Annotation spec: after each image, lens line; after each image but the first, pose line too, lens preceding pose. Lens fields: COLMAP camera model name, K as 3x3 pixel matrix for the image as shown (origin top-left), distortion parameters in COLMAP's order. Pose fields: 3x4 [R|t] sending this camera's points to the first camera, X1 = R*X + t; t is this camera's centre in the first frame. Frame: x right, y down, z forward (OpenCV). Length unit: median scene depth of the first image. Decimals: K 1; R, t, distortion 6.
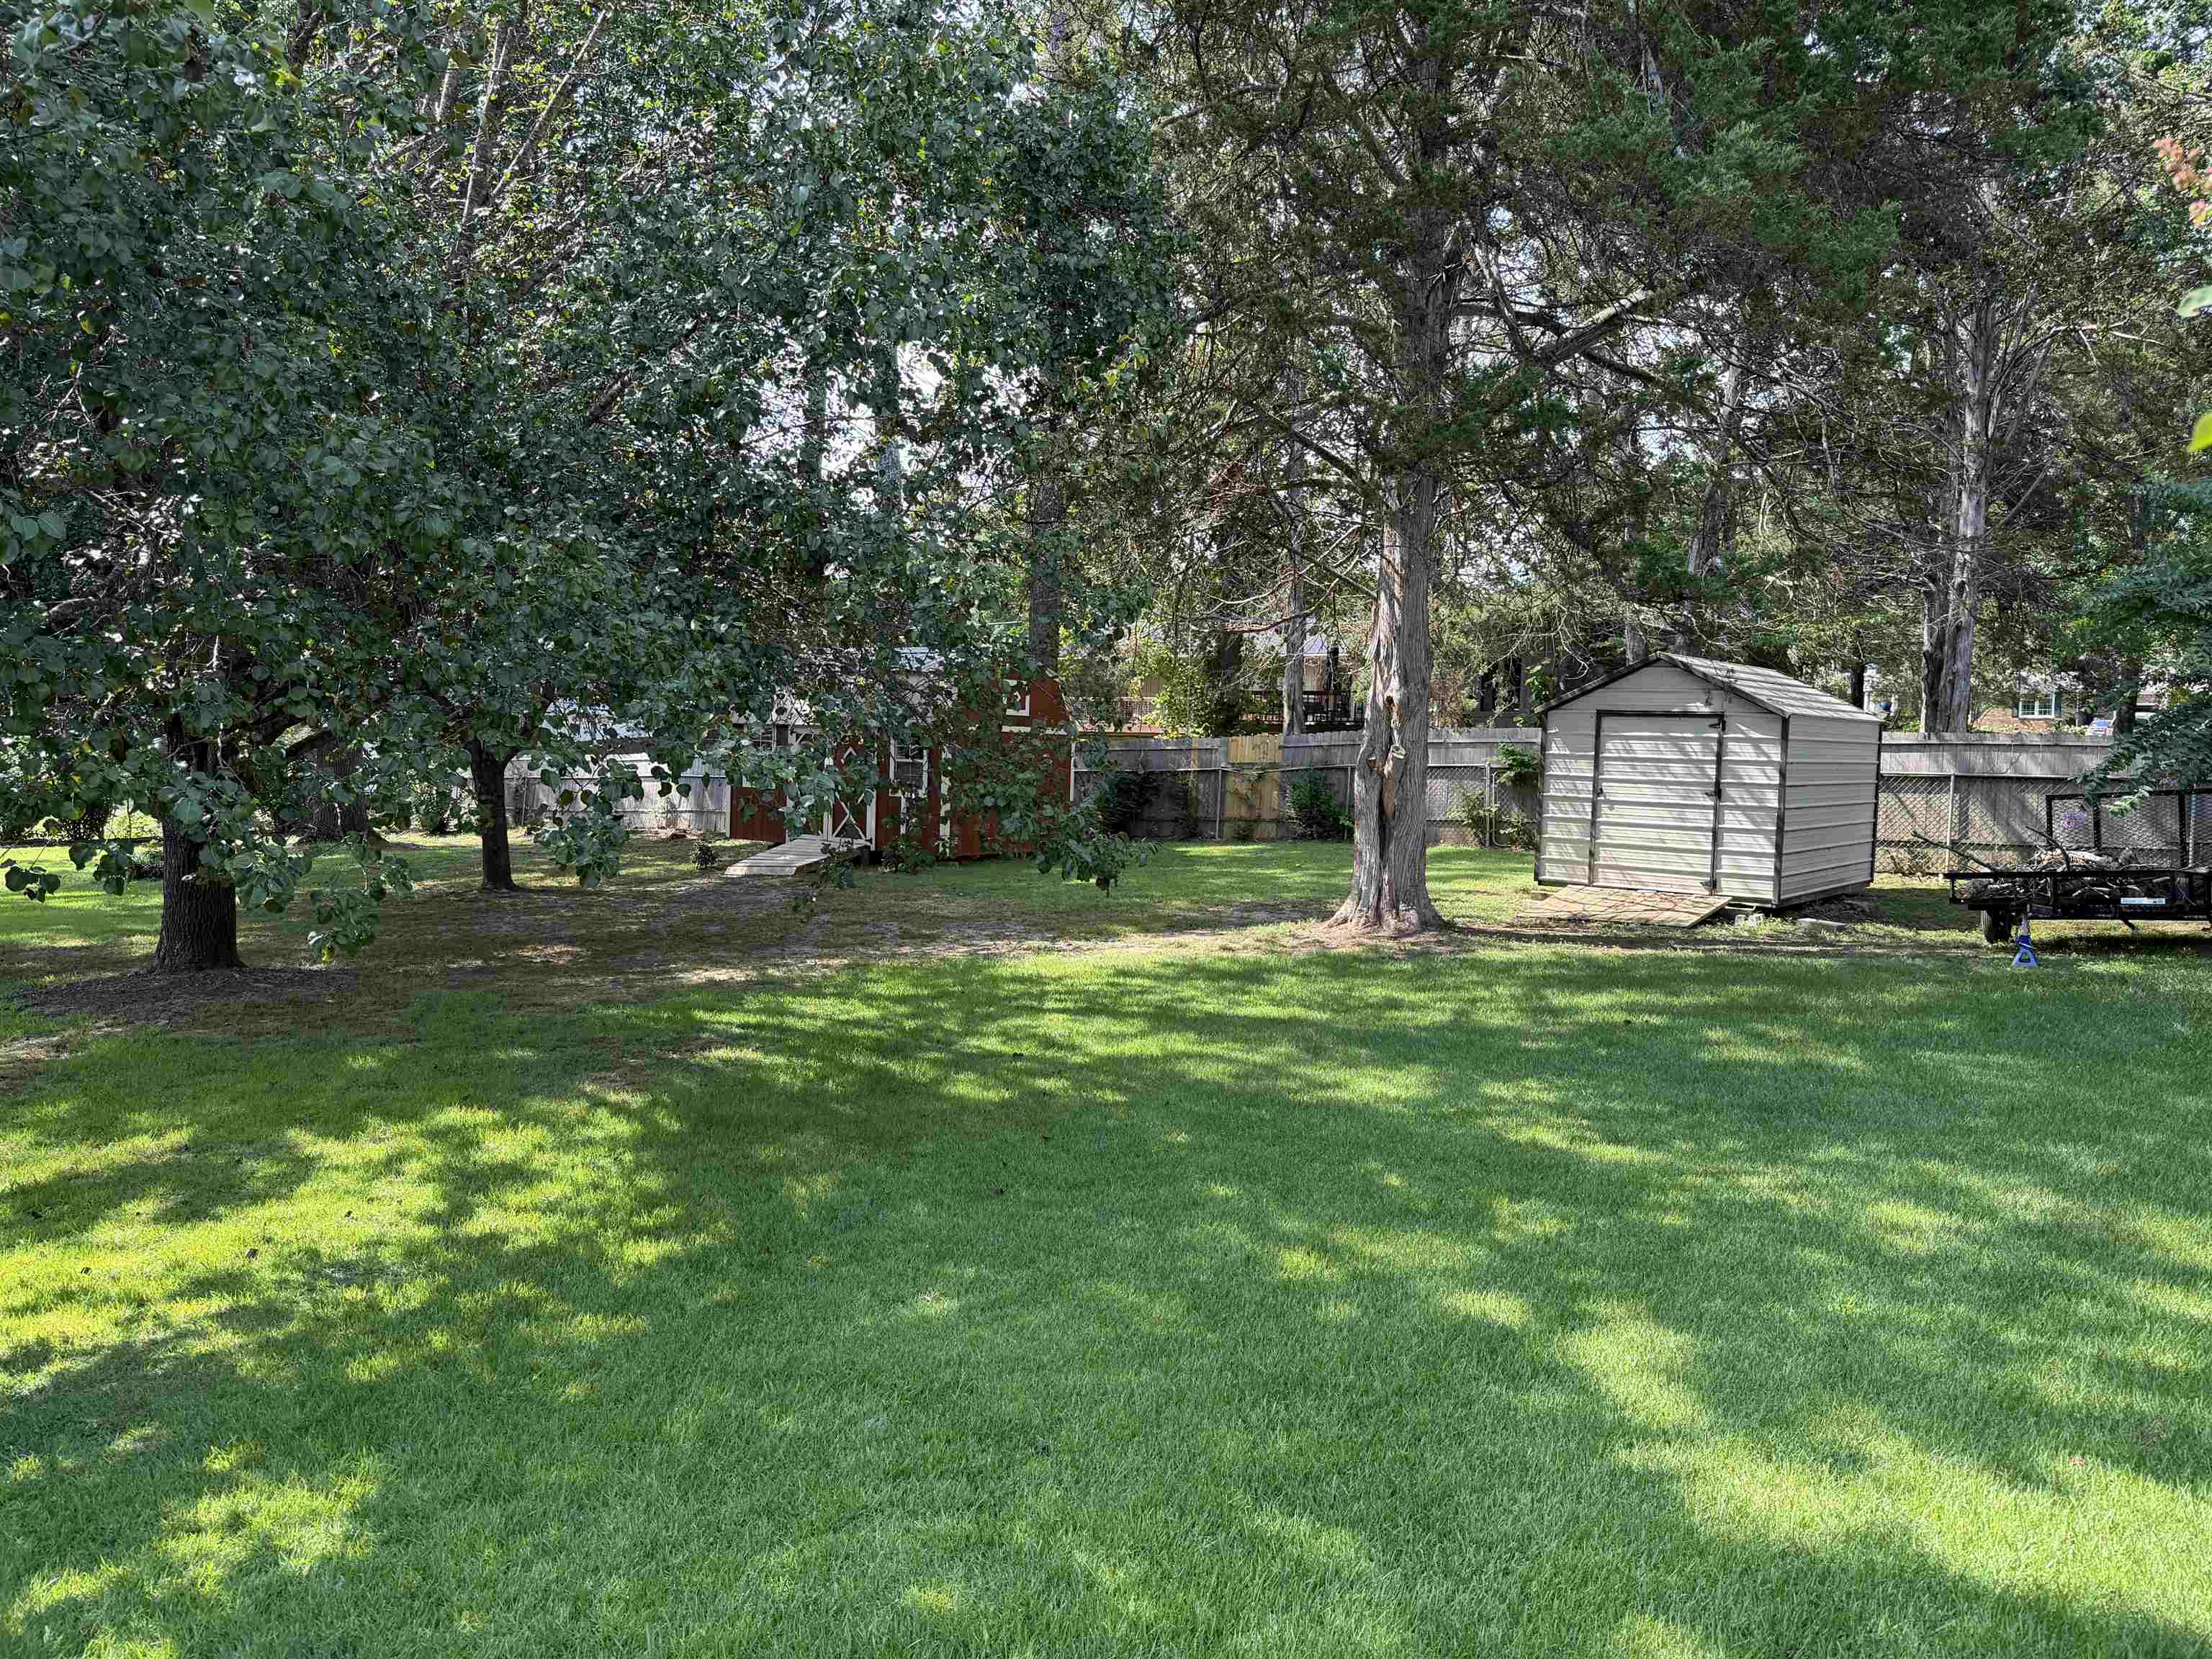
lens RADIAL K [[1506.9, 0, 1106.0], [0, 1506.9, 829.5], [0, 0, 1]] dist [0.144085, -0.186491]
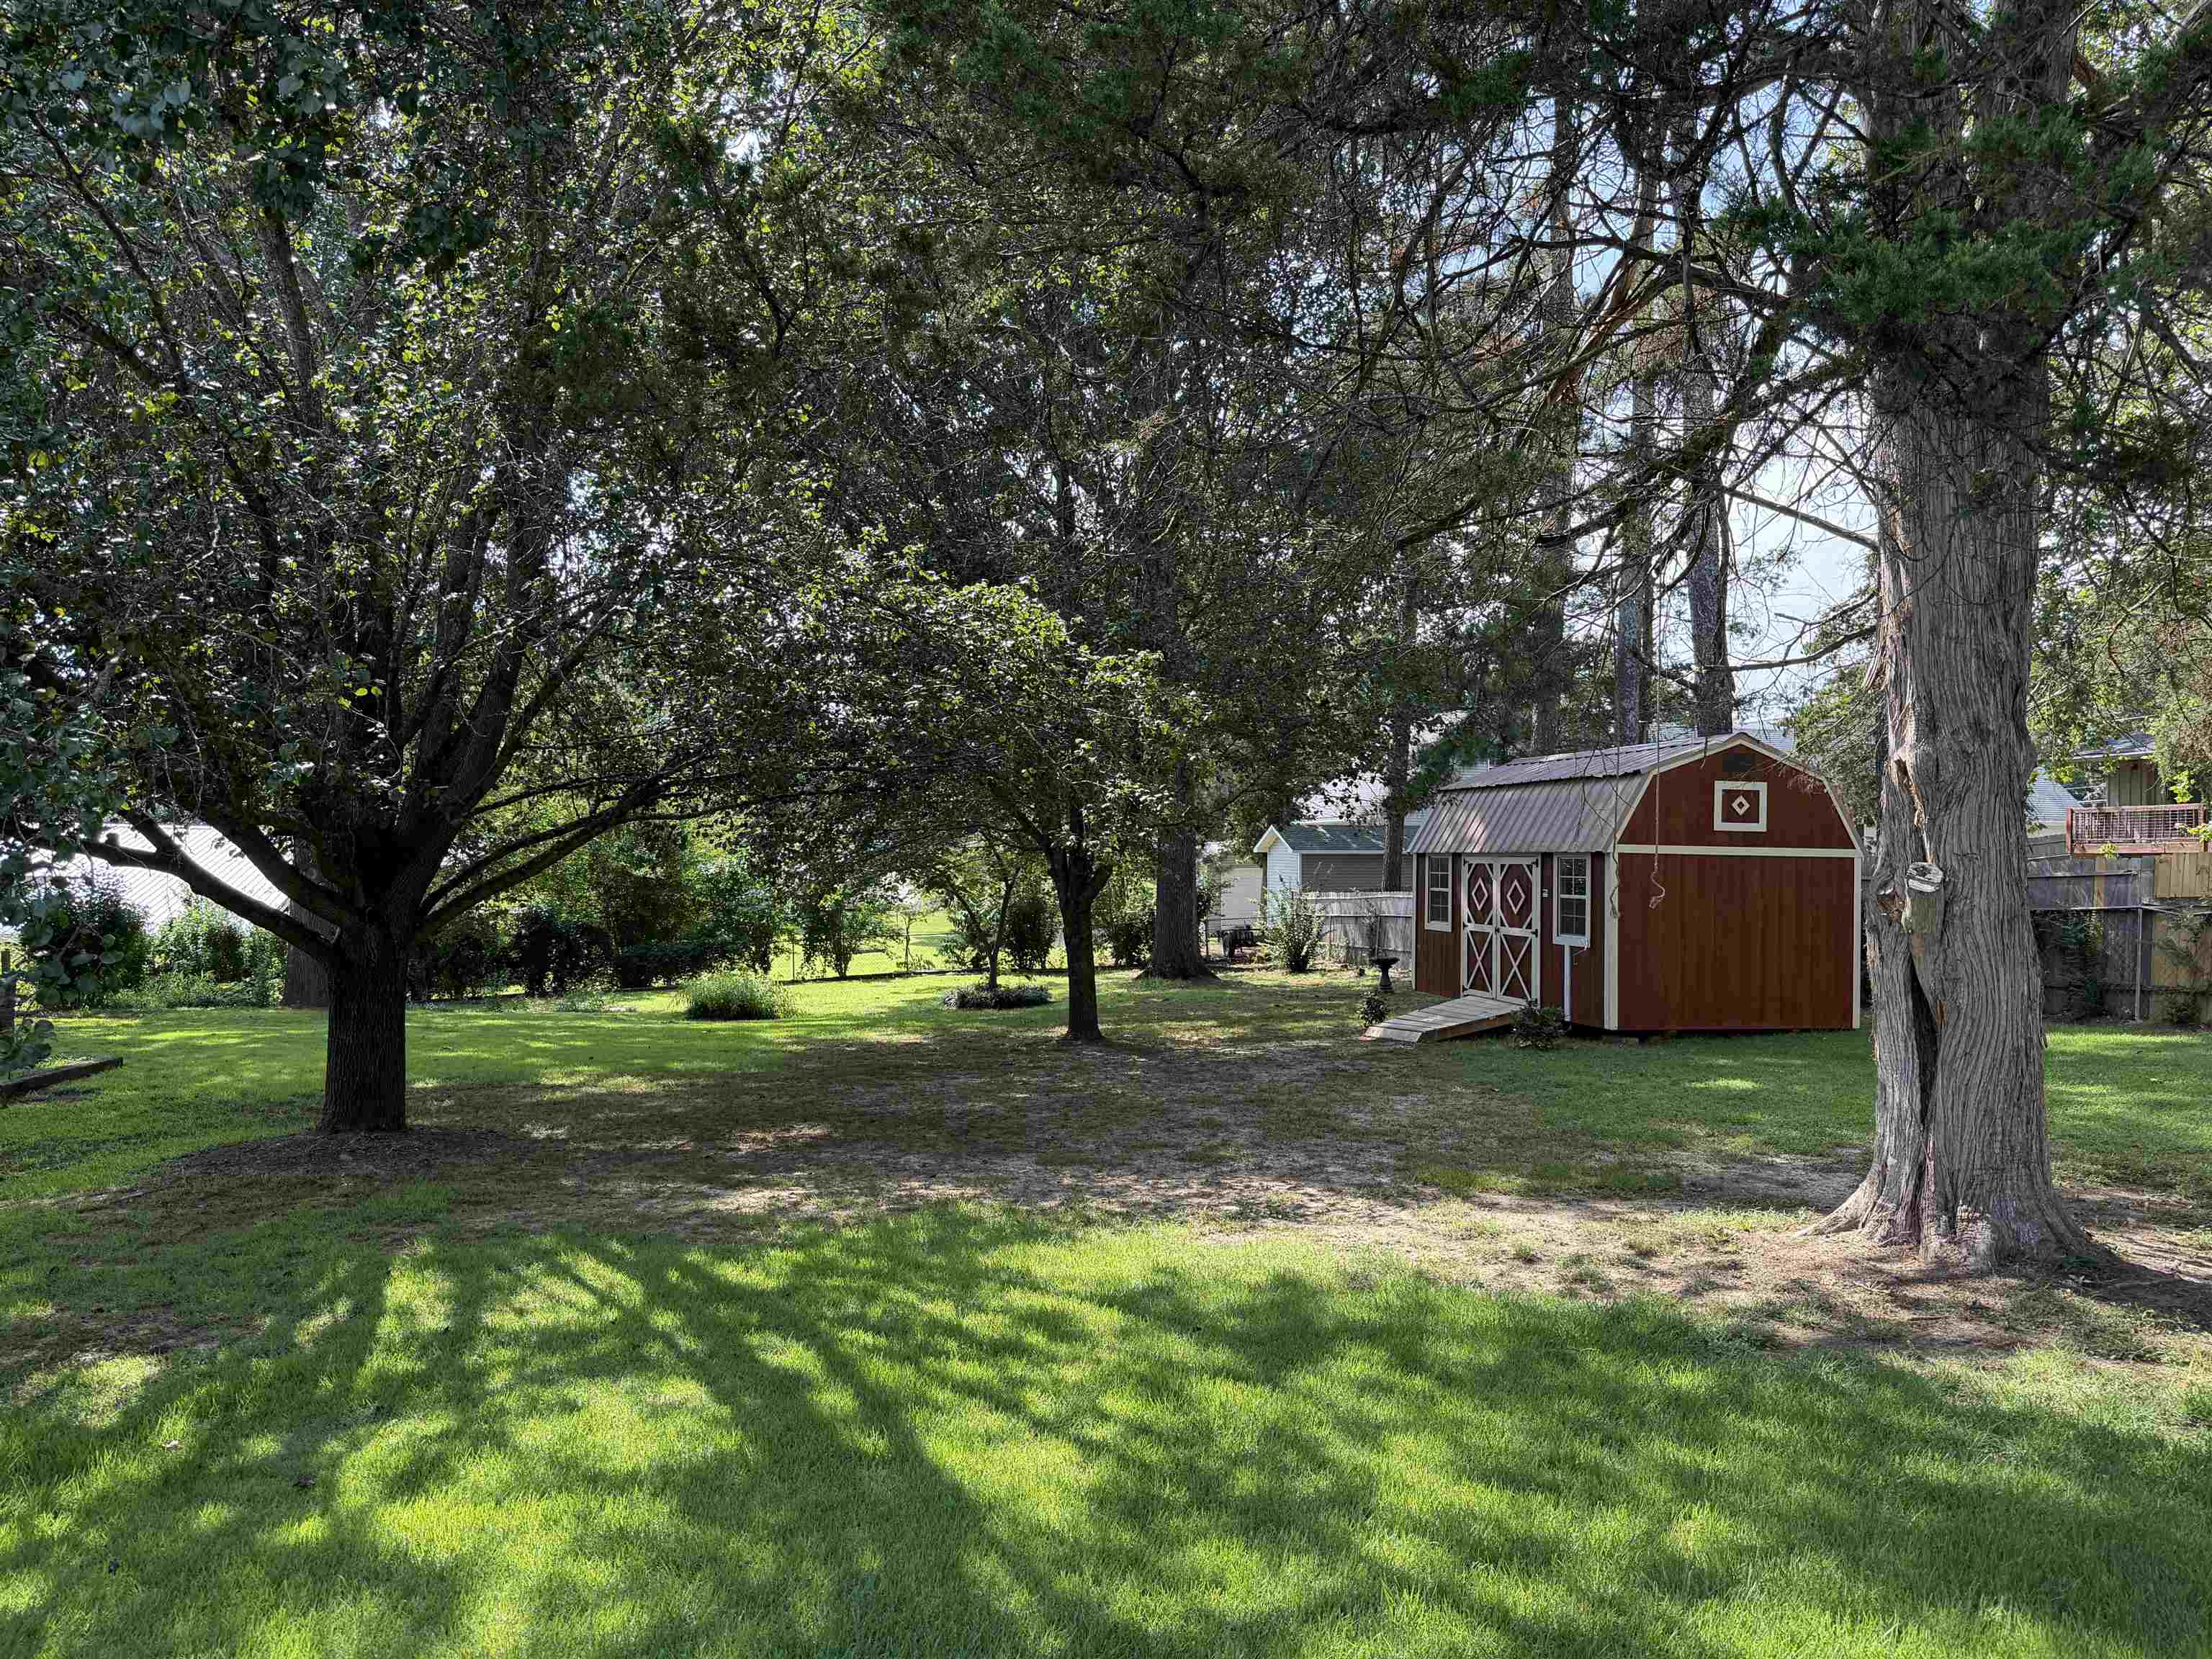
lens RADIAL K [[1506.9, 0, 1106.0], [0, 1506.9, 829.5], [0, 0, 1]] dist [0.144085, -0.186491]
pose [[0.767638, -0.032920, -0.640037, 0.297512], [-0.023796, 0.996527, -0.079796, -0.021067], [0.640441, 0.076484, 0.764189, 0.456679]]
